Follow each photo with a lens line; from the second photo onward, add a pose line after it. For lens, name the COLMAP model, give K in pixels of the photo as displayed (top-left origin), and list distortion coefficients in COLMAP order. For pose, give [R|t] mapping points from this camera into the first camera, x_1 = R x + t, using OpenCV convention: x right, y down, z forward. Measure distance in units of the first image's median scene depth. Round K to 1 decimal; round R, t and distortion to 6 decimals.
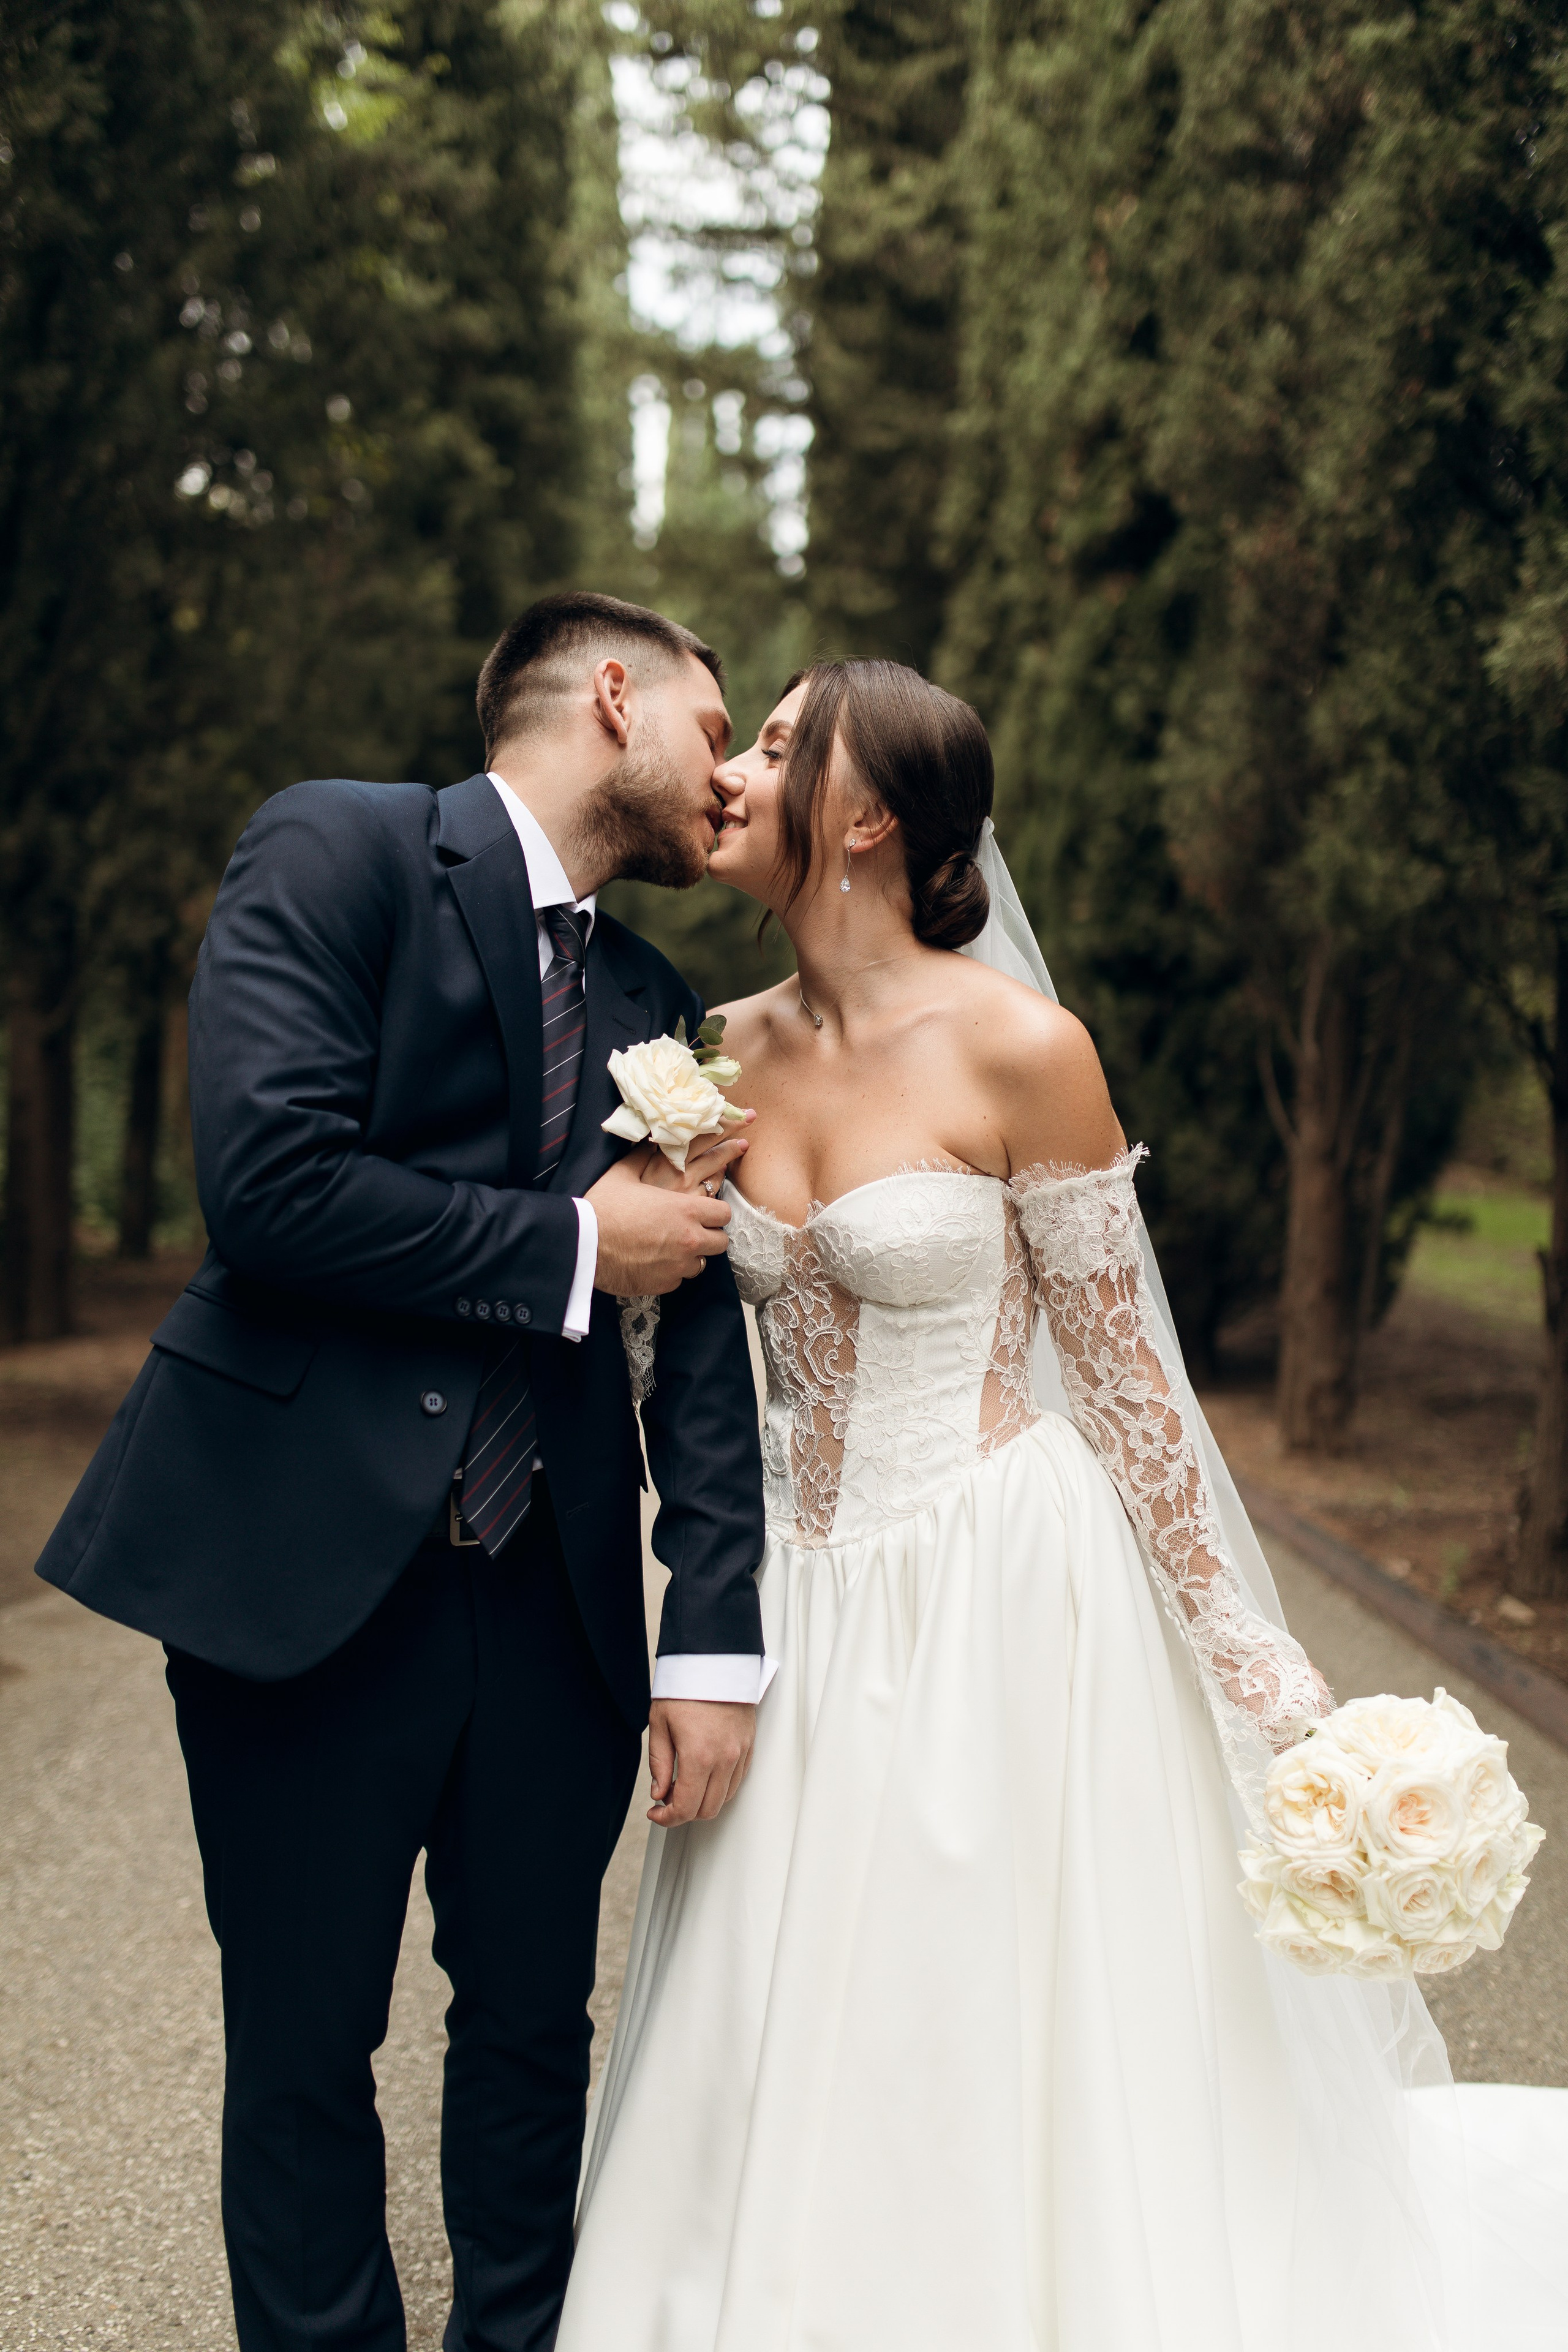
lens RADIAL K [[2153.4, 0, 853.5], [0, 2153.4, 1171.7], [0, 0, 1]] dist [0.008682, -0.013921]
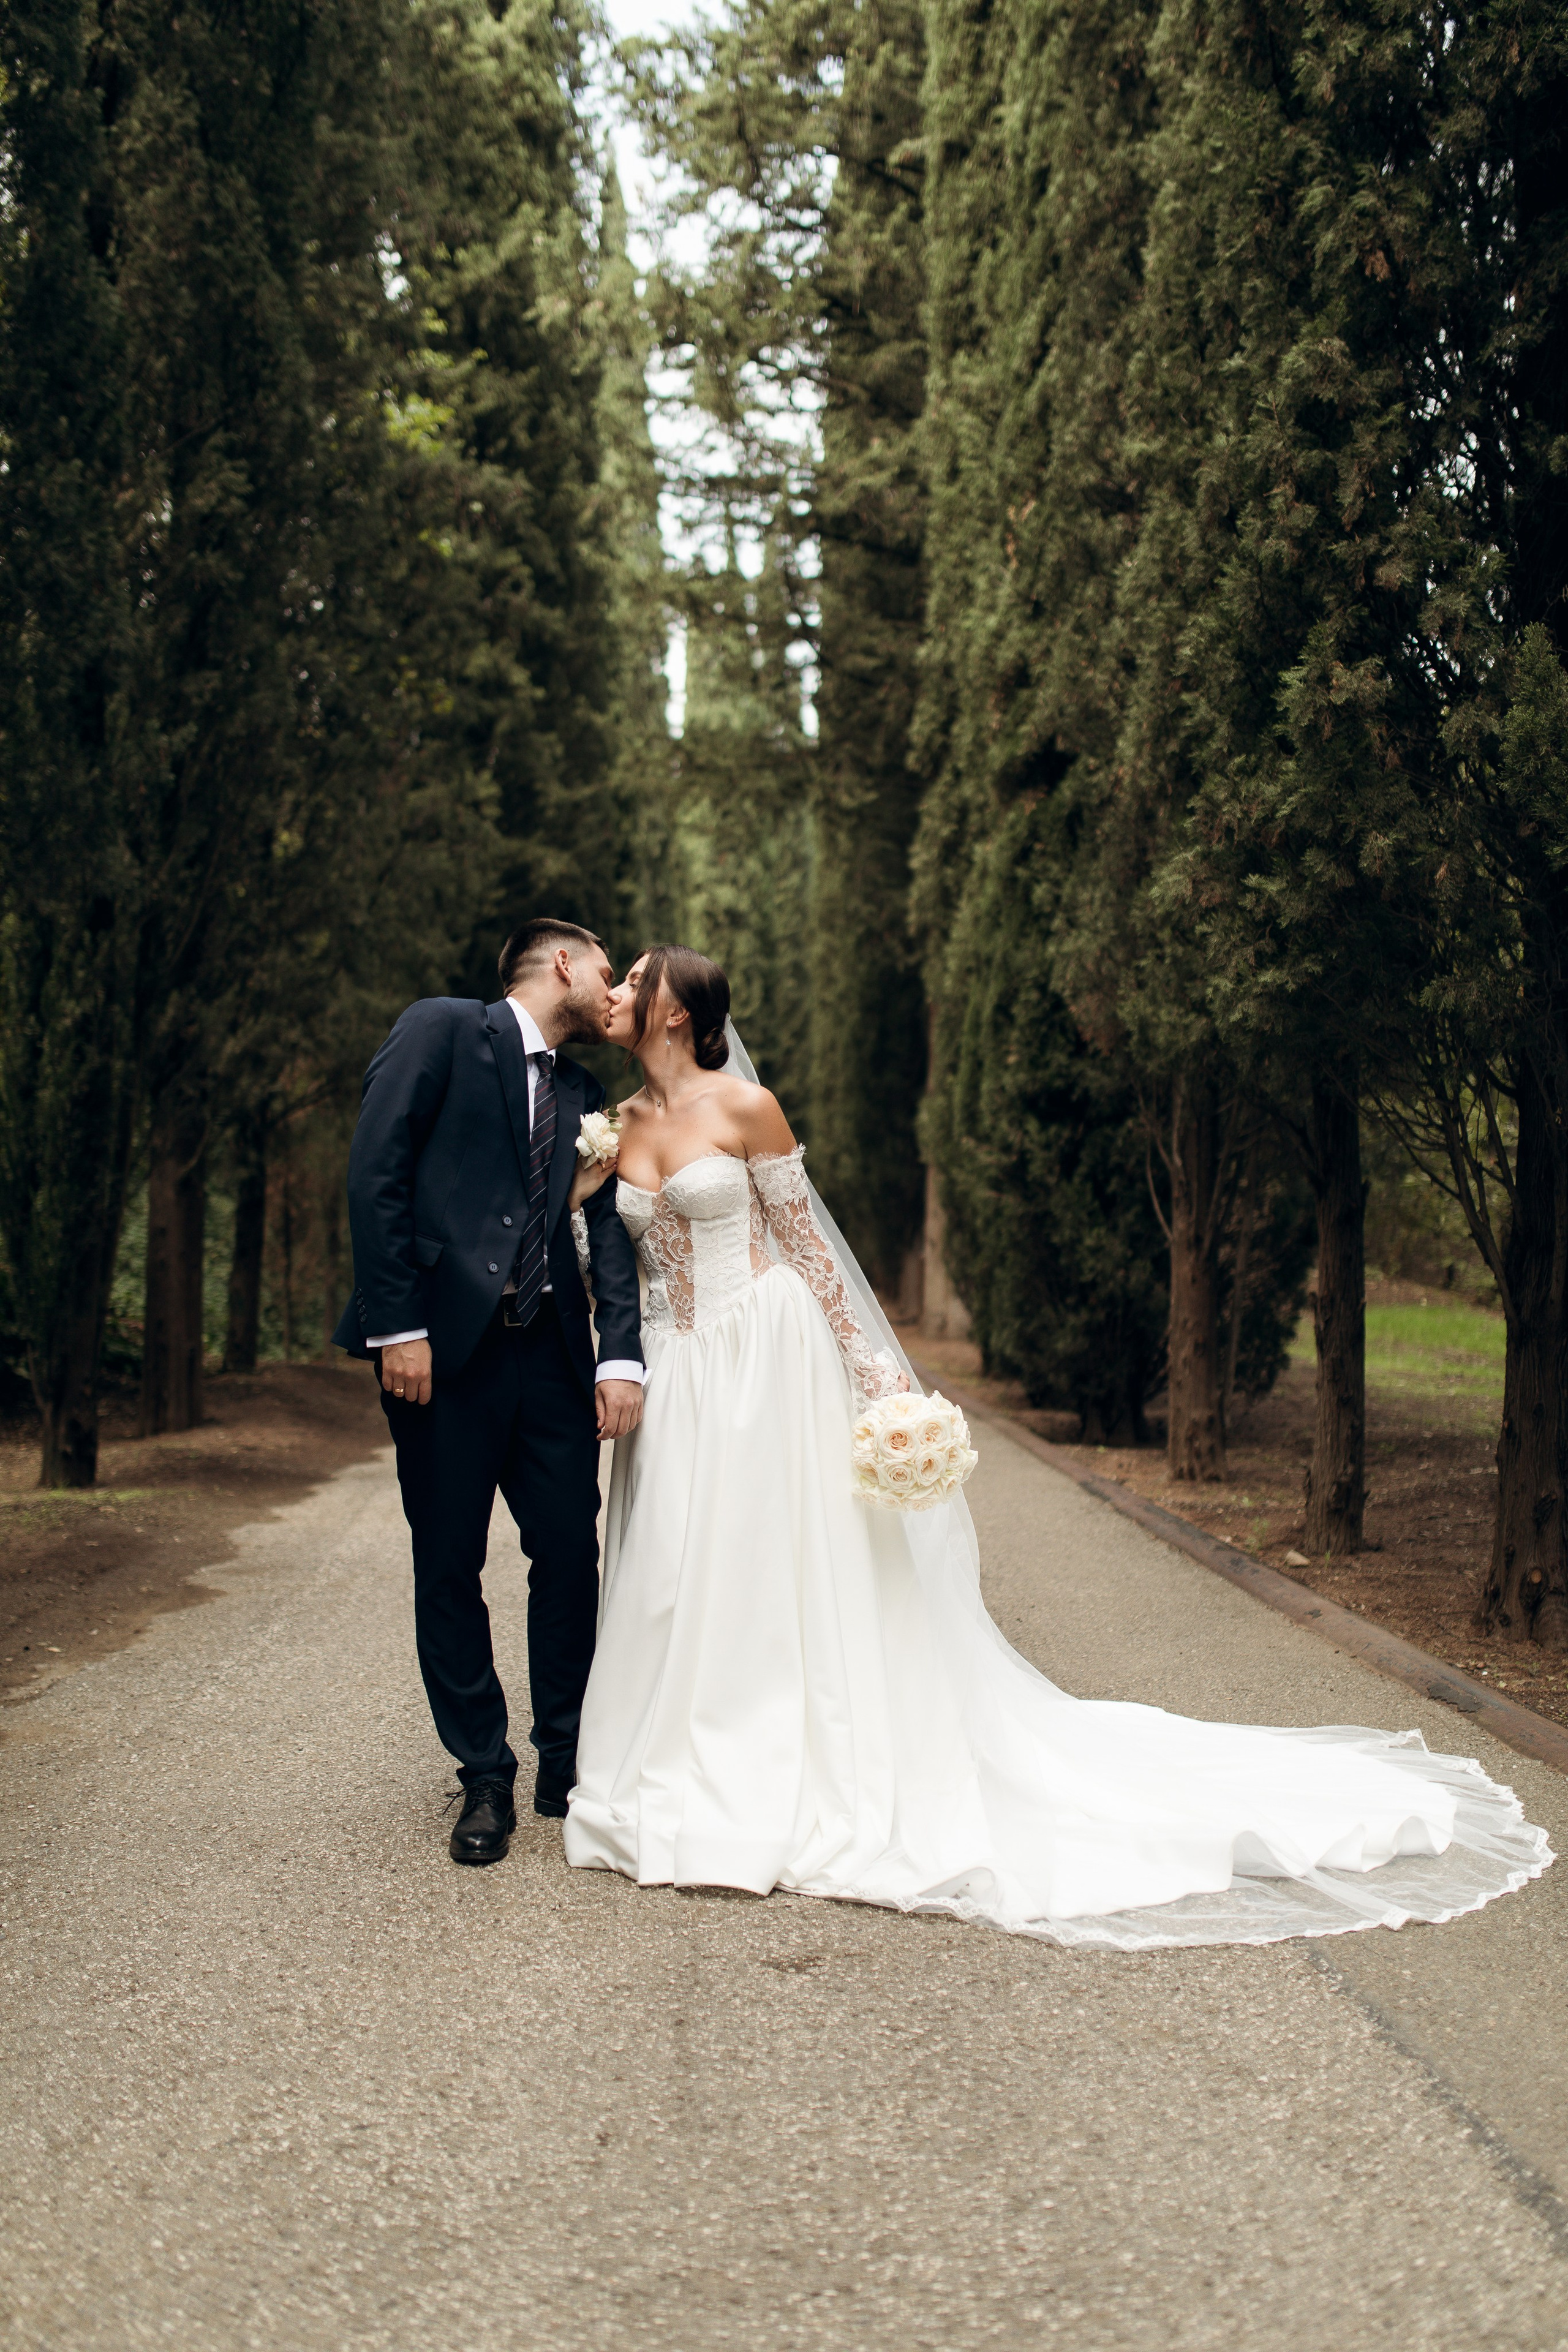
lens RADIAL K [[2196.7, 0, 835.9], [0, 2196.7, 1170.9], [0, 0, 1]] dist [-0.002086, -0.003000]
pose [[0.999286, -0.024648, -0.028625, 0.041013], [0.022432, 0.996908, -0.075307, 0.038040], [0.030392, 0.074611, 0.996749, -0.265166]]
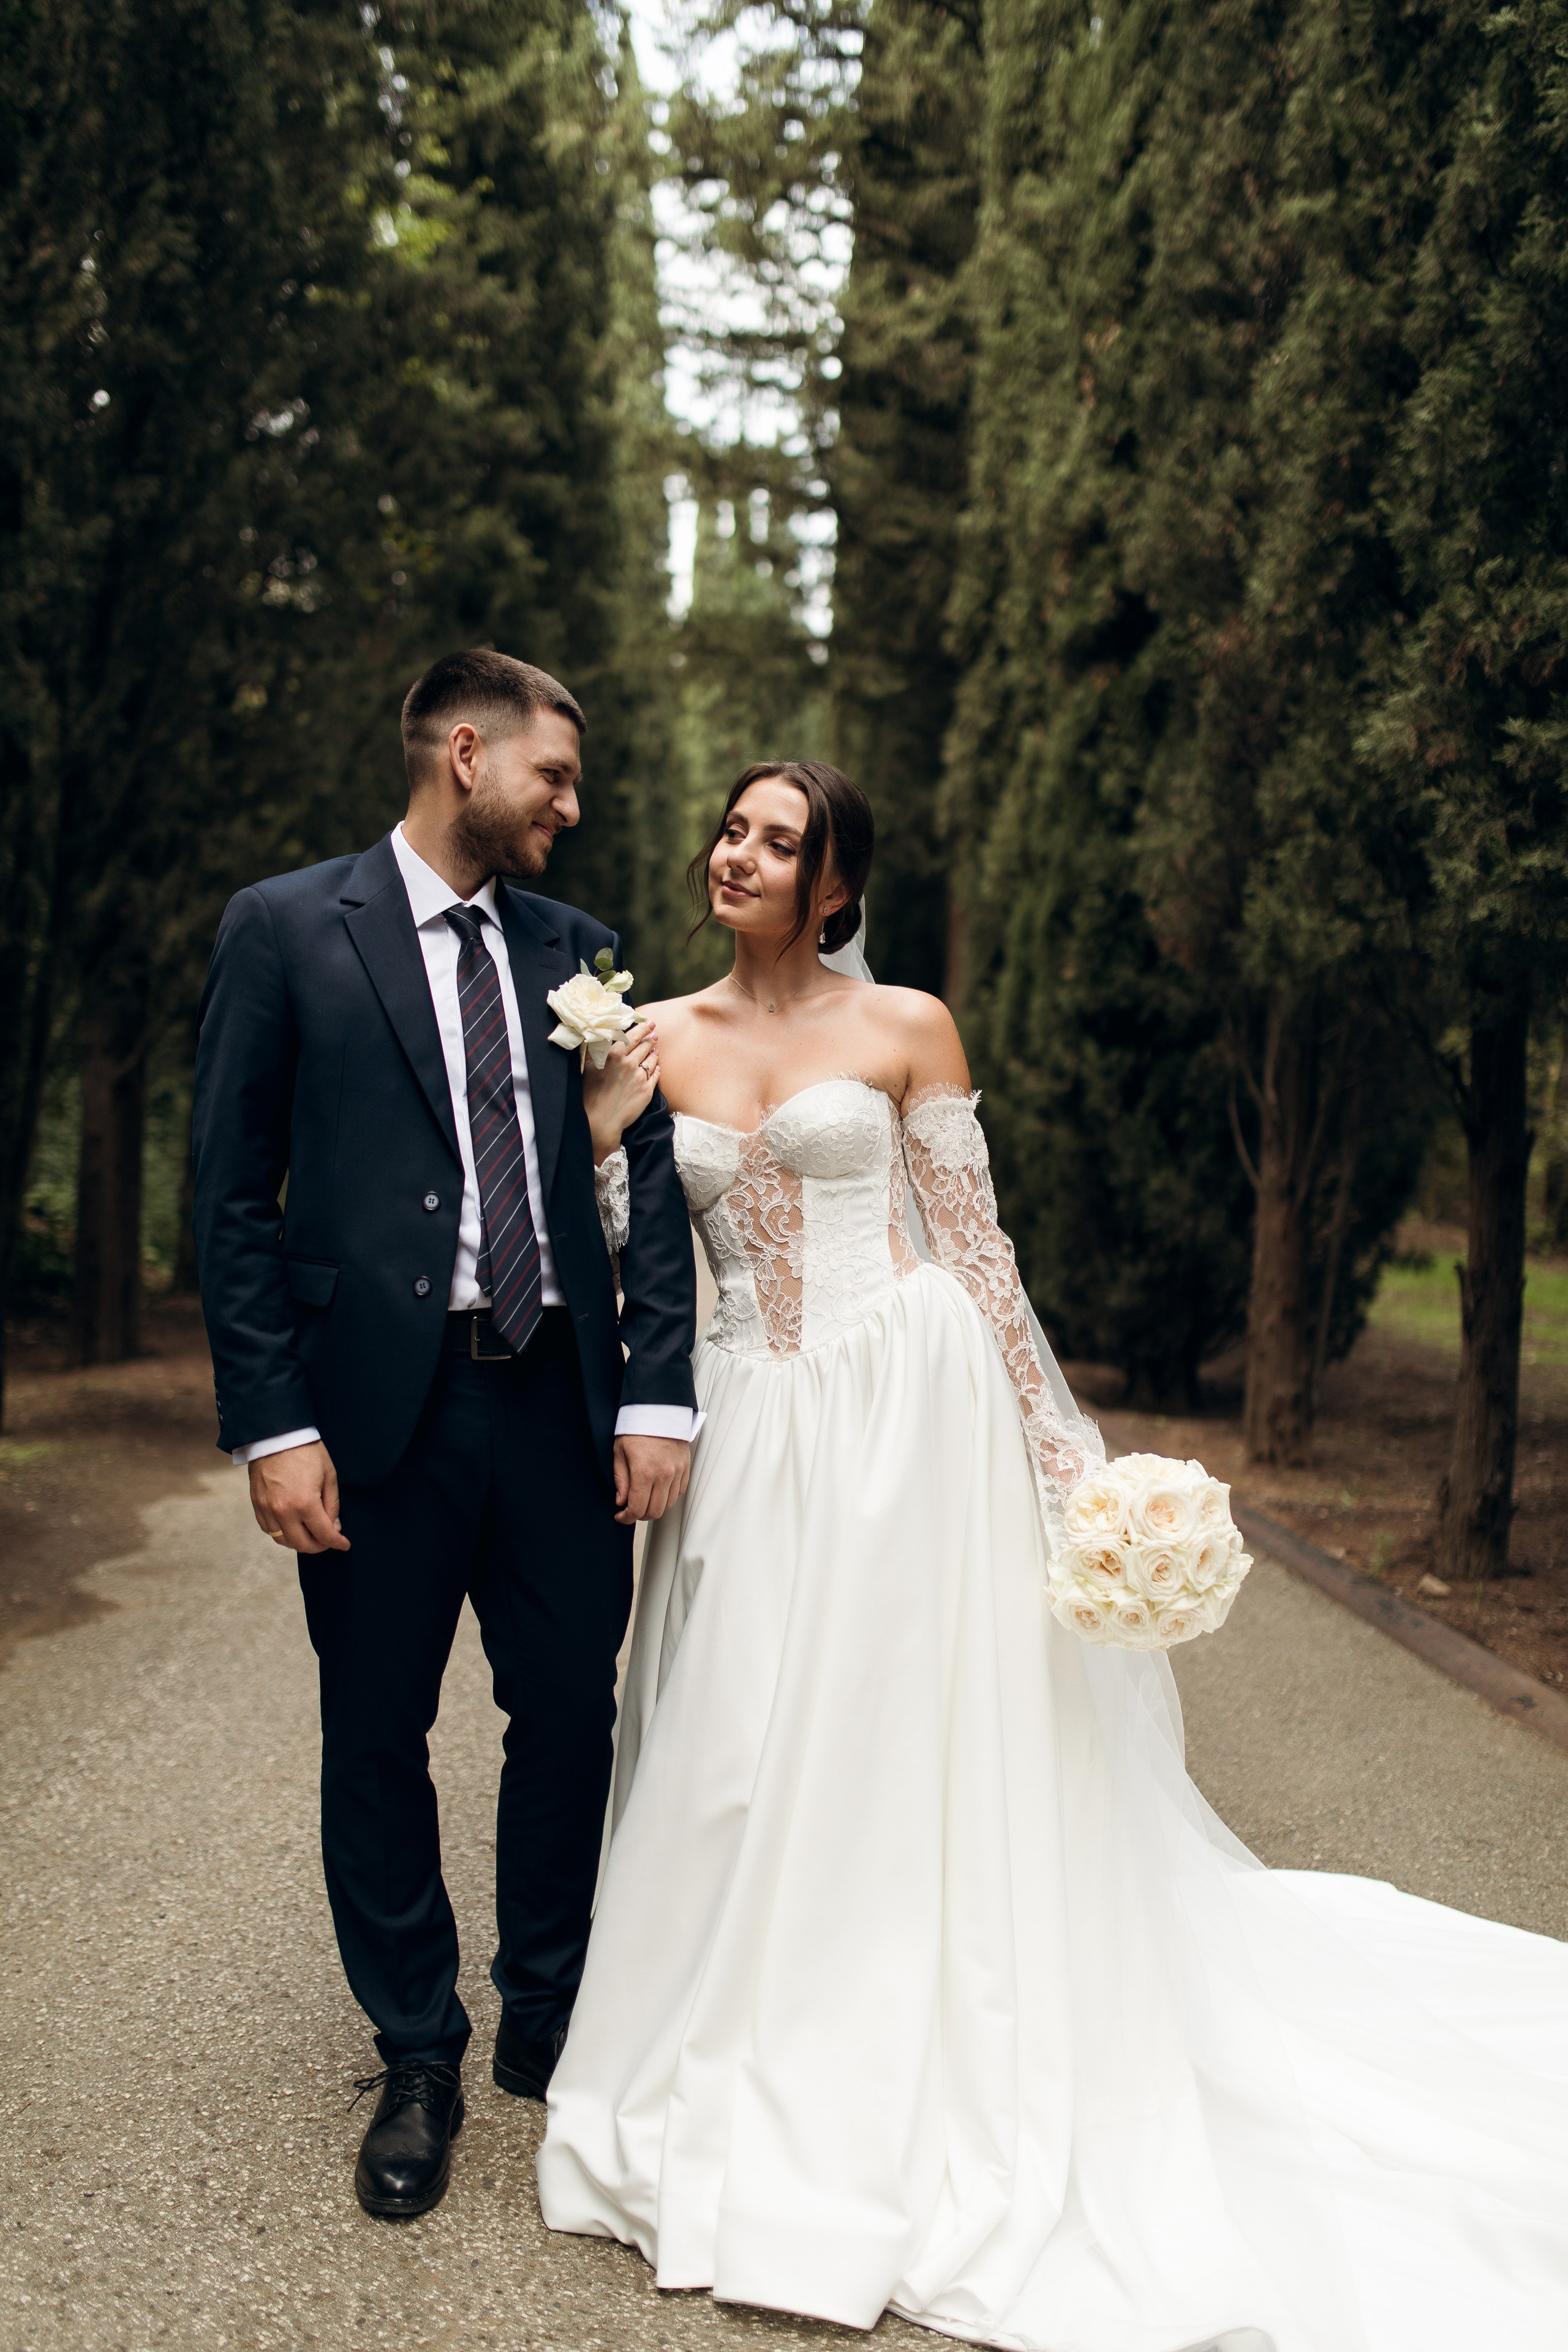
lens RADIAL K [[2153.4, 0, 853.5], [0, 2153.4, 1171.7], [0, 0, 1]] dist [0.008682, -0.013921]
pose [[0.999901, 0.006577, -0.012435, 0.011713], [-0.007011, 0.999356, -0.035183, 0.019787], [0.012196, 0.035267, 0.999304, -0.085436]]
